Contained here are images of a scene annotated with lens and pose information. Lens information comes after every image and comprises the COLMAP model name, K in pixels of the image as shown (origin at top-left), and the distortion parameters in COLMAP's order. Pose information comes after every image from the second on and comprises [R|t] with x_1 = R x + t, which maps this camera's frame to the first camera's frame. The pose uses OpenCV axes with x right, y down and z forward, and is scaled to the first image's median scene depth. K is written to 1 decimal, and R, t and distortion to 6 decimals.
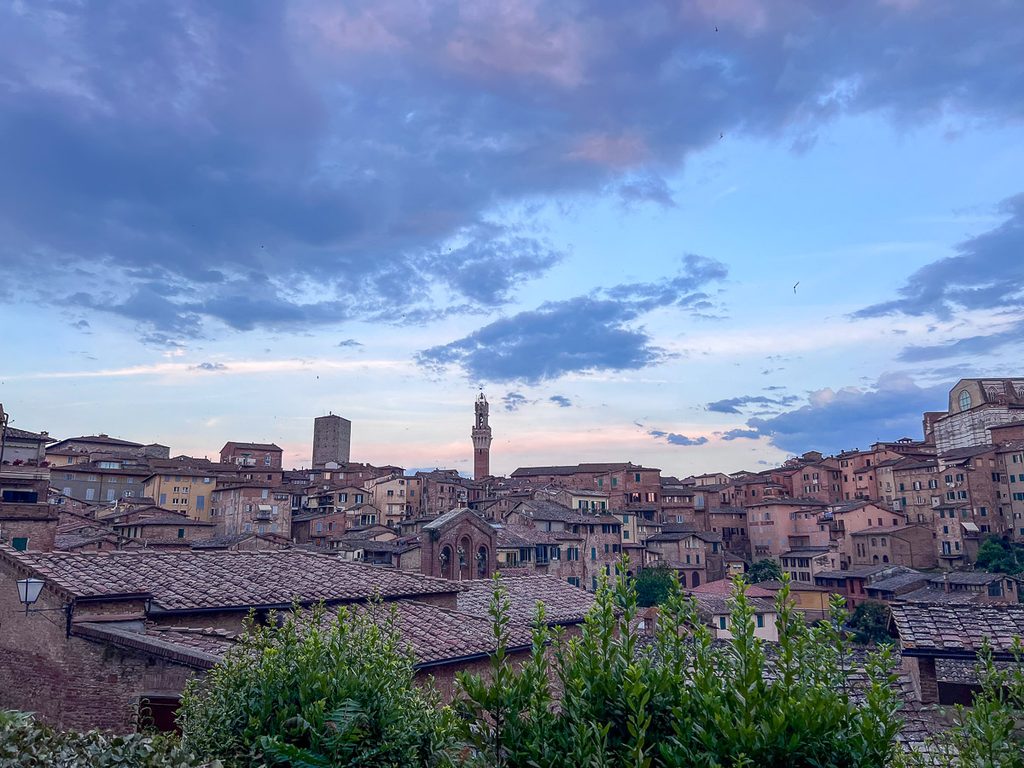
lens RADIAL K [[759.7, 0, 512.0], [0, 759.7, 384.0], [0, 0, 1]] dist [0.046067, -0.042967]
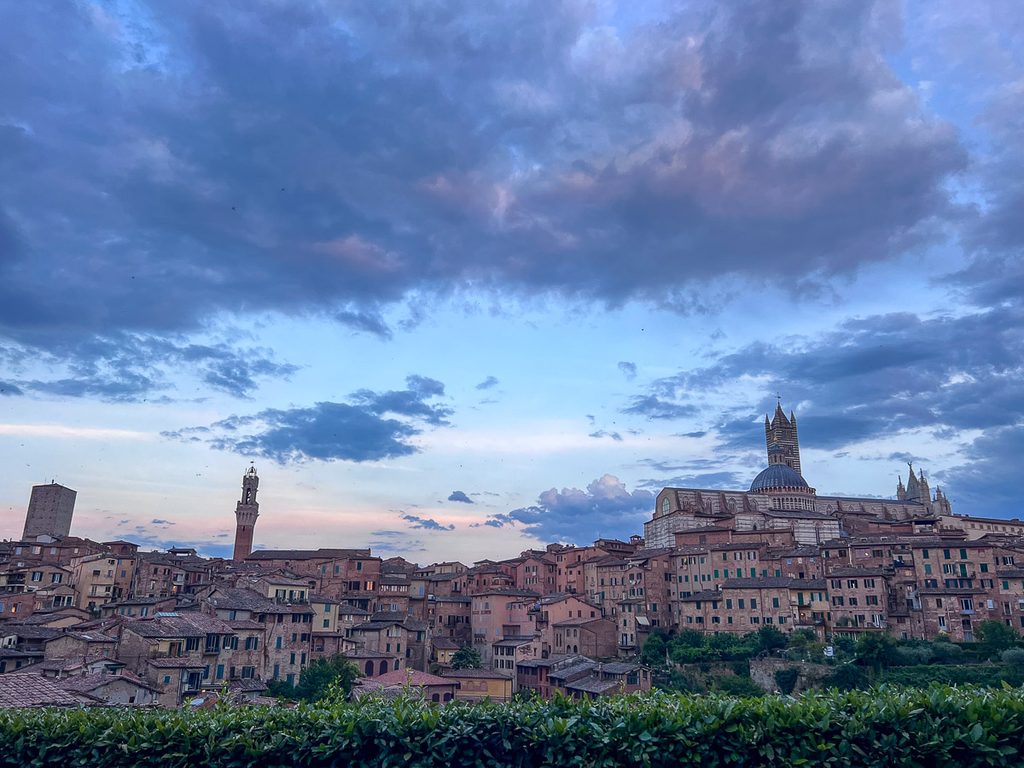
lens RADIAL K [[759.7, 0, 512.0], [0, 759.7, 384.0], [0, 0, 1]] dist [0.046067, -0.042967]
pose [[0.967823, 0.094711, 0.233126, 0.097935], [-0.071071, 0.991628, -0.107810, -0.025209], [-0.241385, 0.087772, 0.966452, -0.077782]]
